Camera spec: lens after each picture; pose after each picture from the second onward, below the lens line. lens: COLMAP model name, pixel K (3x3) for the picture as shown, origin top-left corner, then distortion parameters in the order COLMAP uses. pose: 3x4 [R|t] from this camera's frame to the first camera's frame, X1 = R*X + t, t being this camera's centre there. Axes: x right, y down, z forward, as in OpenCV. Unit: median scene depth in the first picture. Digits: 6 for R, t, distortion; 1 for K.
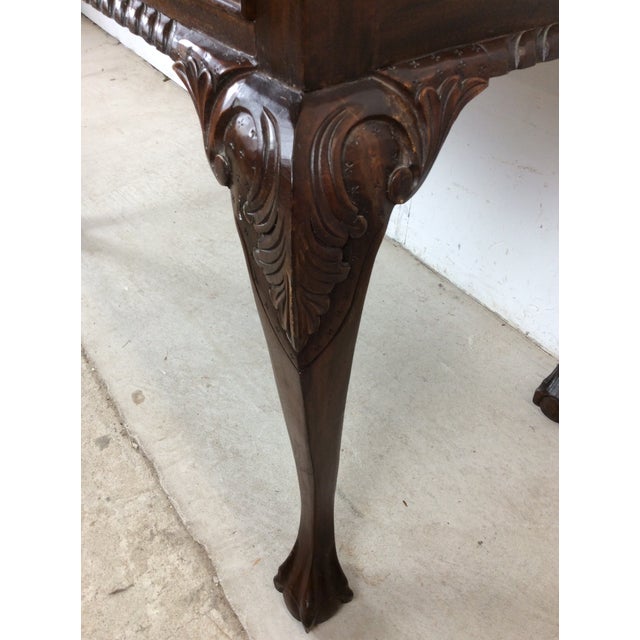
lens RADIAL K [[591.8, 0, 320.0], [0, 591.8, 320.0], [0, 0, 1]] dist [0.076938, -0.145779]
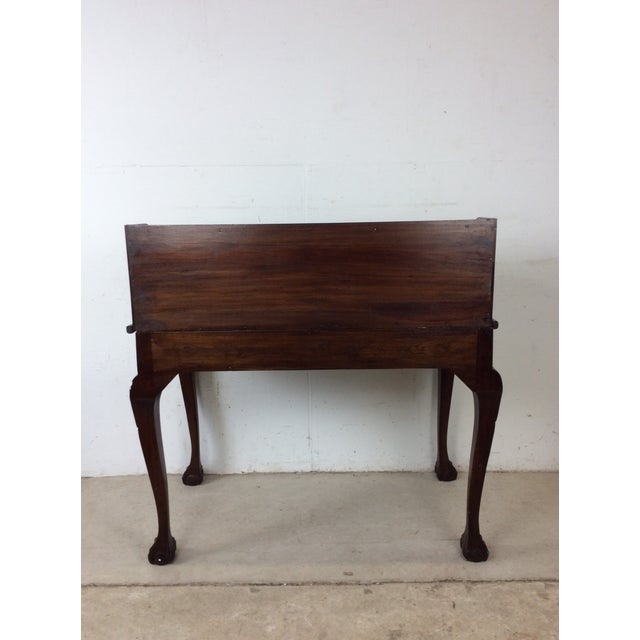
lens RADIAL K [[591.8, 0, 320.0], [0, 591.8, 320.0], [0, 0, 1]] dist [0.076938, -0.145779]
pose [[0.567895, -0.199956, 0.798444, -1.806594], [0.557562, 0.807038, -0.194459, -0.207379], [-0.605492, 0.555614, 0.569801, -0.462477]]
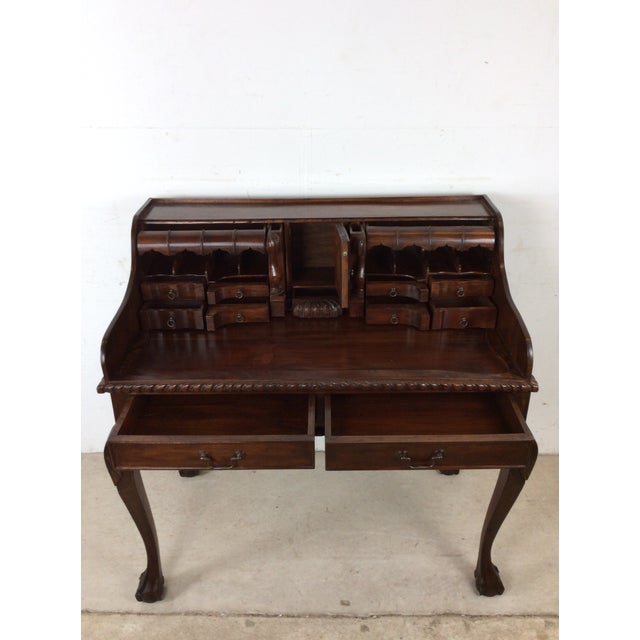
lens RADIAL K [[601.9, 0, 320.0], [0, 601.9, 320.0], [0, 0, 1]] dist [0.091346, -0.147358]
pose [[0.574181, -0.415101, 0.705697, -1.402287], [0.546233, 0.836286, 0.047480, -0.773358], [-0.609873, 0.358213, 0.706922, -0.605865]]
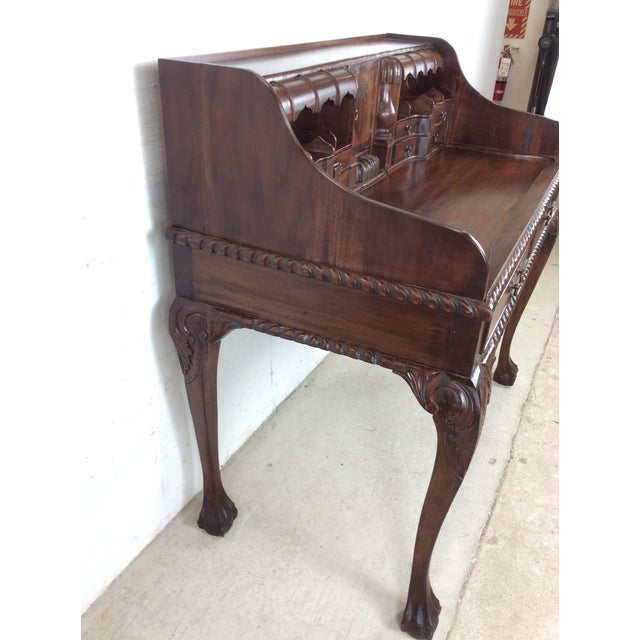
lens RADIAL K [[591.8, 0, 320.0], [0, 591.8, 320.0], [0, 0, 1]] dist [0.076938, -0.145779]
pose [[-0.478363, -0.457909, 0.749325, -1.274175], [0.537921, 0.521669, 0.662195, -1.625668], [-0.694125, 0.719847, -0.003228, 1.148066]]
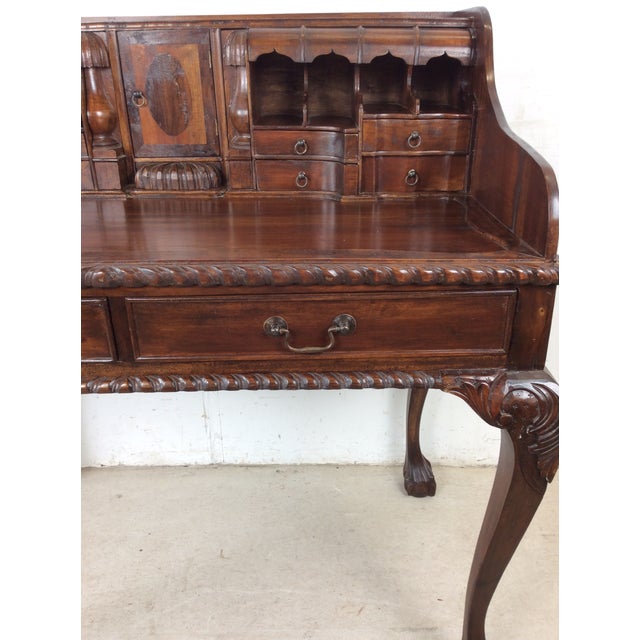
lens RADIAL K [[591.8, 0, 320.0], [0, 591.8, 320.0], [0, 0, 1]] dist [0.076938, -0.145779]
pose [[0.566215, -0.359540, 0.741709, -0.761109], [0.552248, 0.833495, -0.017549, -0.343229], [-0.611901, 0.419544, 0.670492, -0.037878]]
